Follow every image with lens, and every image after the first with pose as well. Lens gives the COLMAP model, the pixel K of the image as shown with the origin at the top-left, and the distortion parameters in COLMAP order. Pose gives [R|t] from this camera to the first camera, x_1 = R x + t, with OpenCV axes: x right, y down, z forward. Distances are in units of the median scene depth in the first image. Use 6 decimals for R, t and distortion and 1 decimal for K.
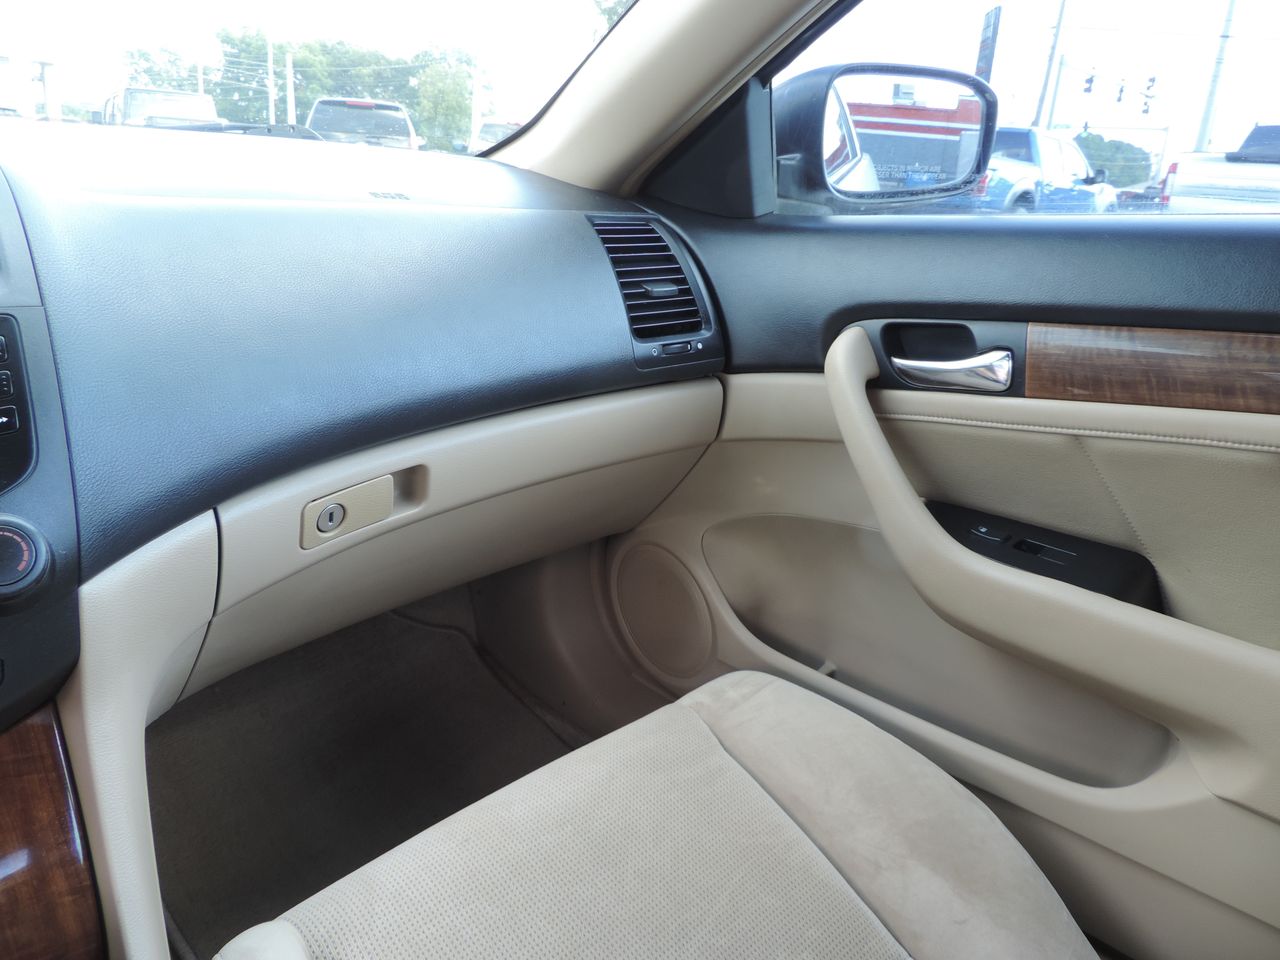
lens RADIAL K [[896.4, 0, 631.7], [0, 896.4, 477.7], [0, 0, 1]] dist [-0.006192, 0.008083]
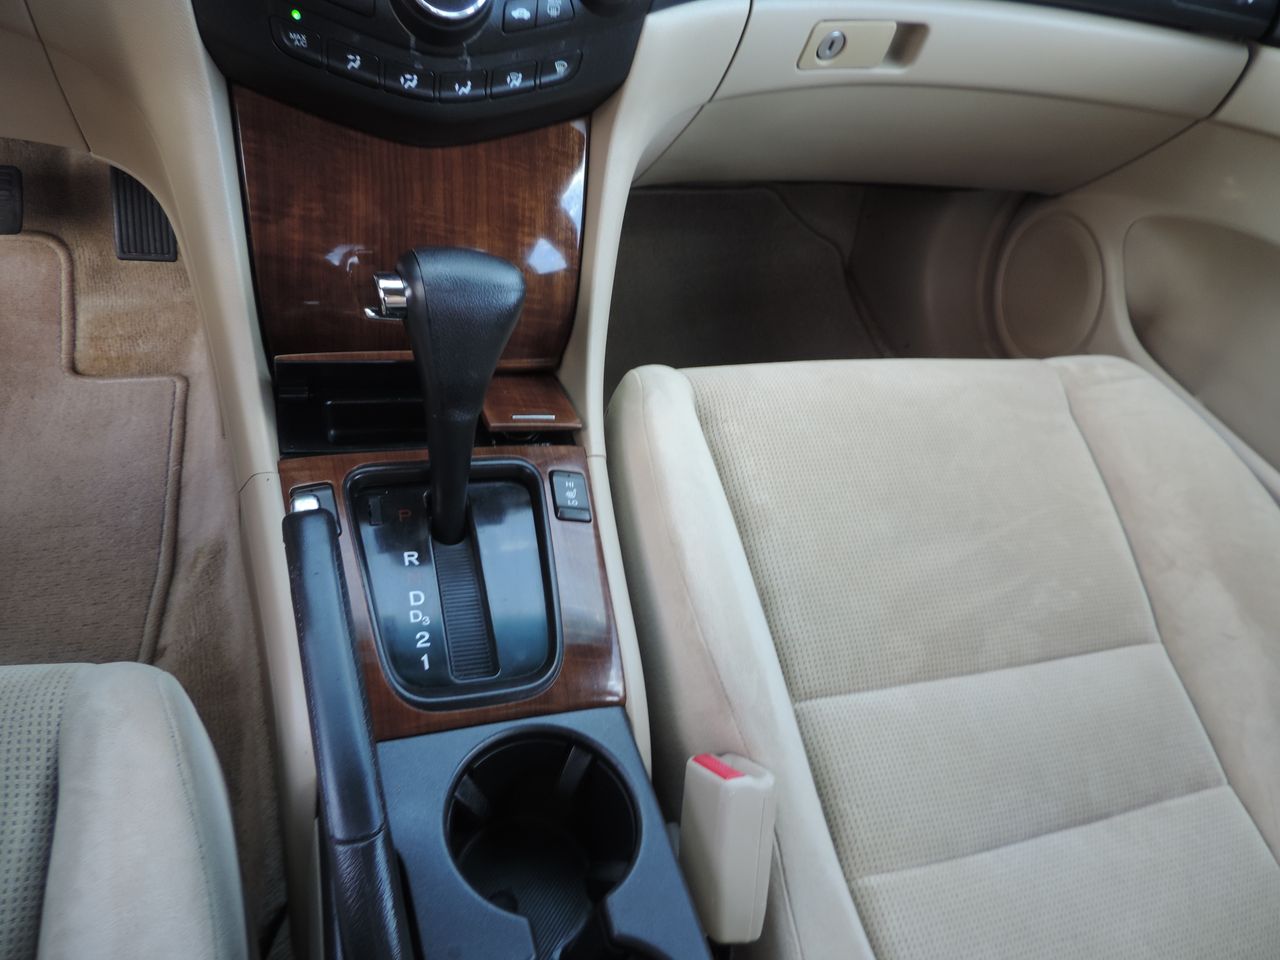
lens RADIAL K [[896.4, 0, 639.8], [0, 896.4, 474.4], [0, 0, 1]] dist [-0.006192, 0.008083]
pose [[0.887568, 0.398367, -0.231358, -0.051527], [-0.300753, 0.881495, 0.364025, 0.097852], [0.348957, -0.253515, 0.902197, -0.087861]]
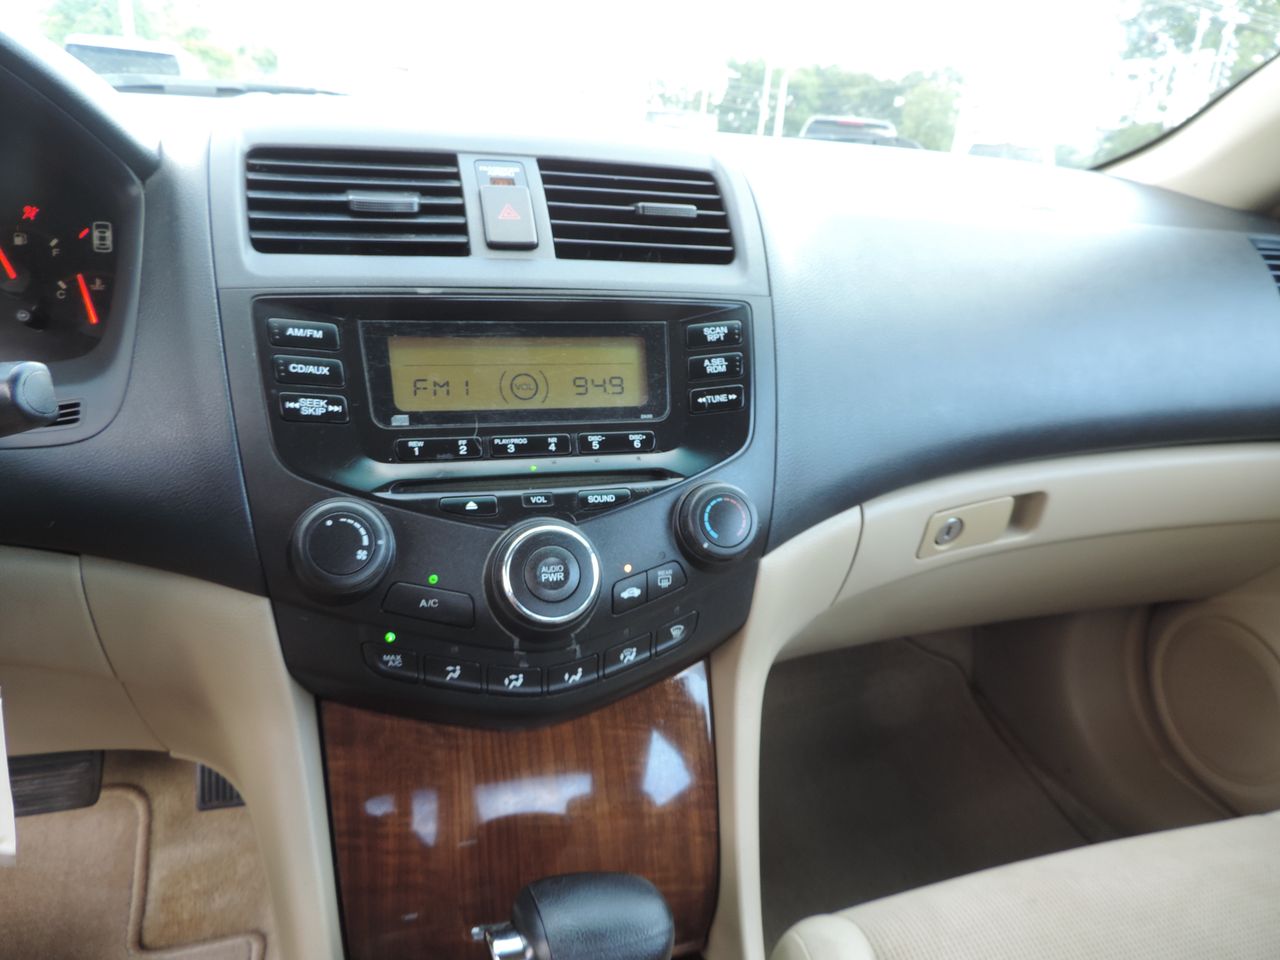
lens RADIAL K [[896.4, 0, 654.3], [0, 896.4, 479.2], [0, 0, 1]] dist [-0.006192, 0.008083]
pose [[0.903070, 0.152182, -0.401627, -0.136395], [-0.159523, 0.987075, 0.015323, 0.014057], [0.398768, 0.050231, 0.915675, -0.016267]]
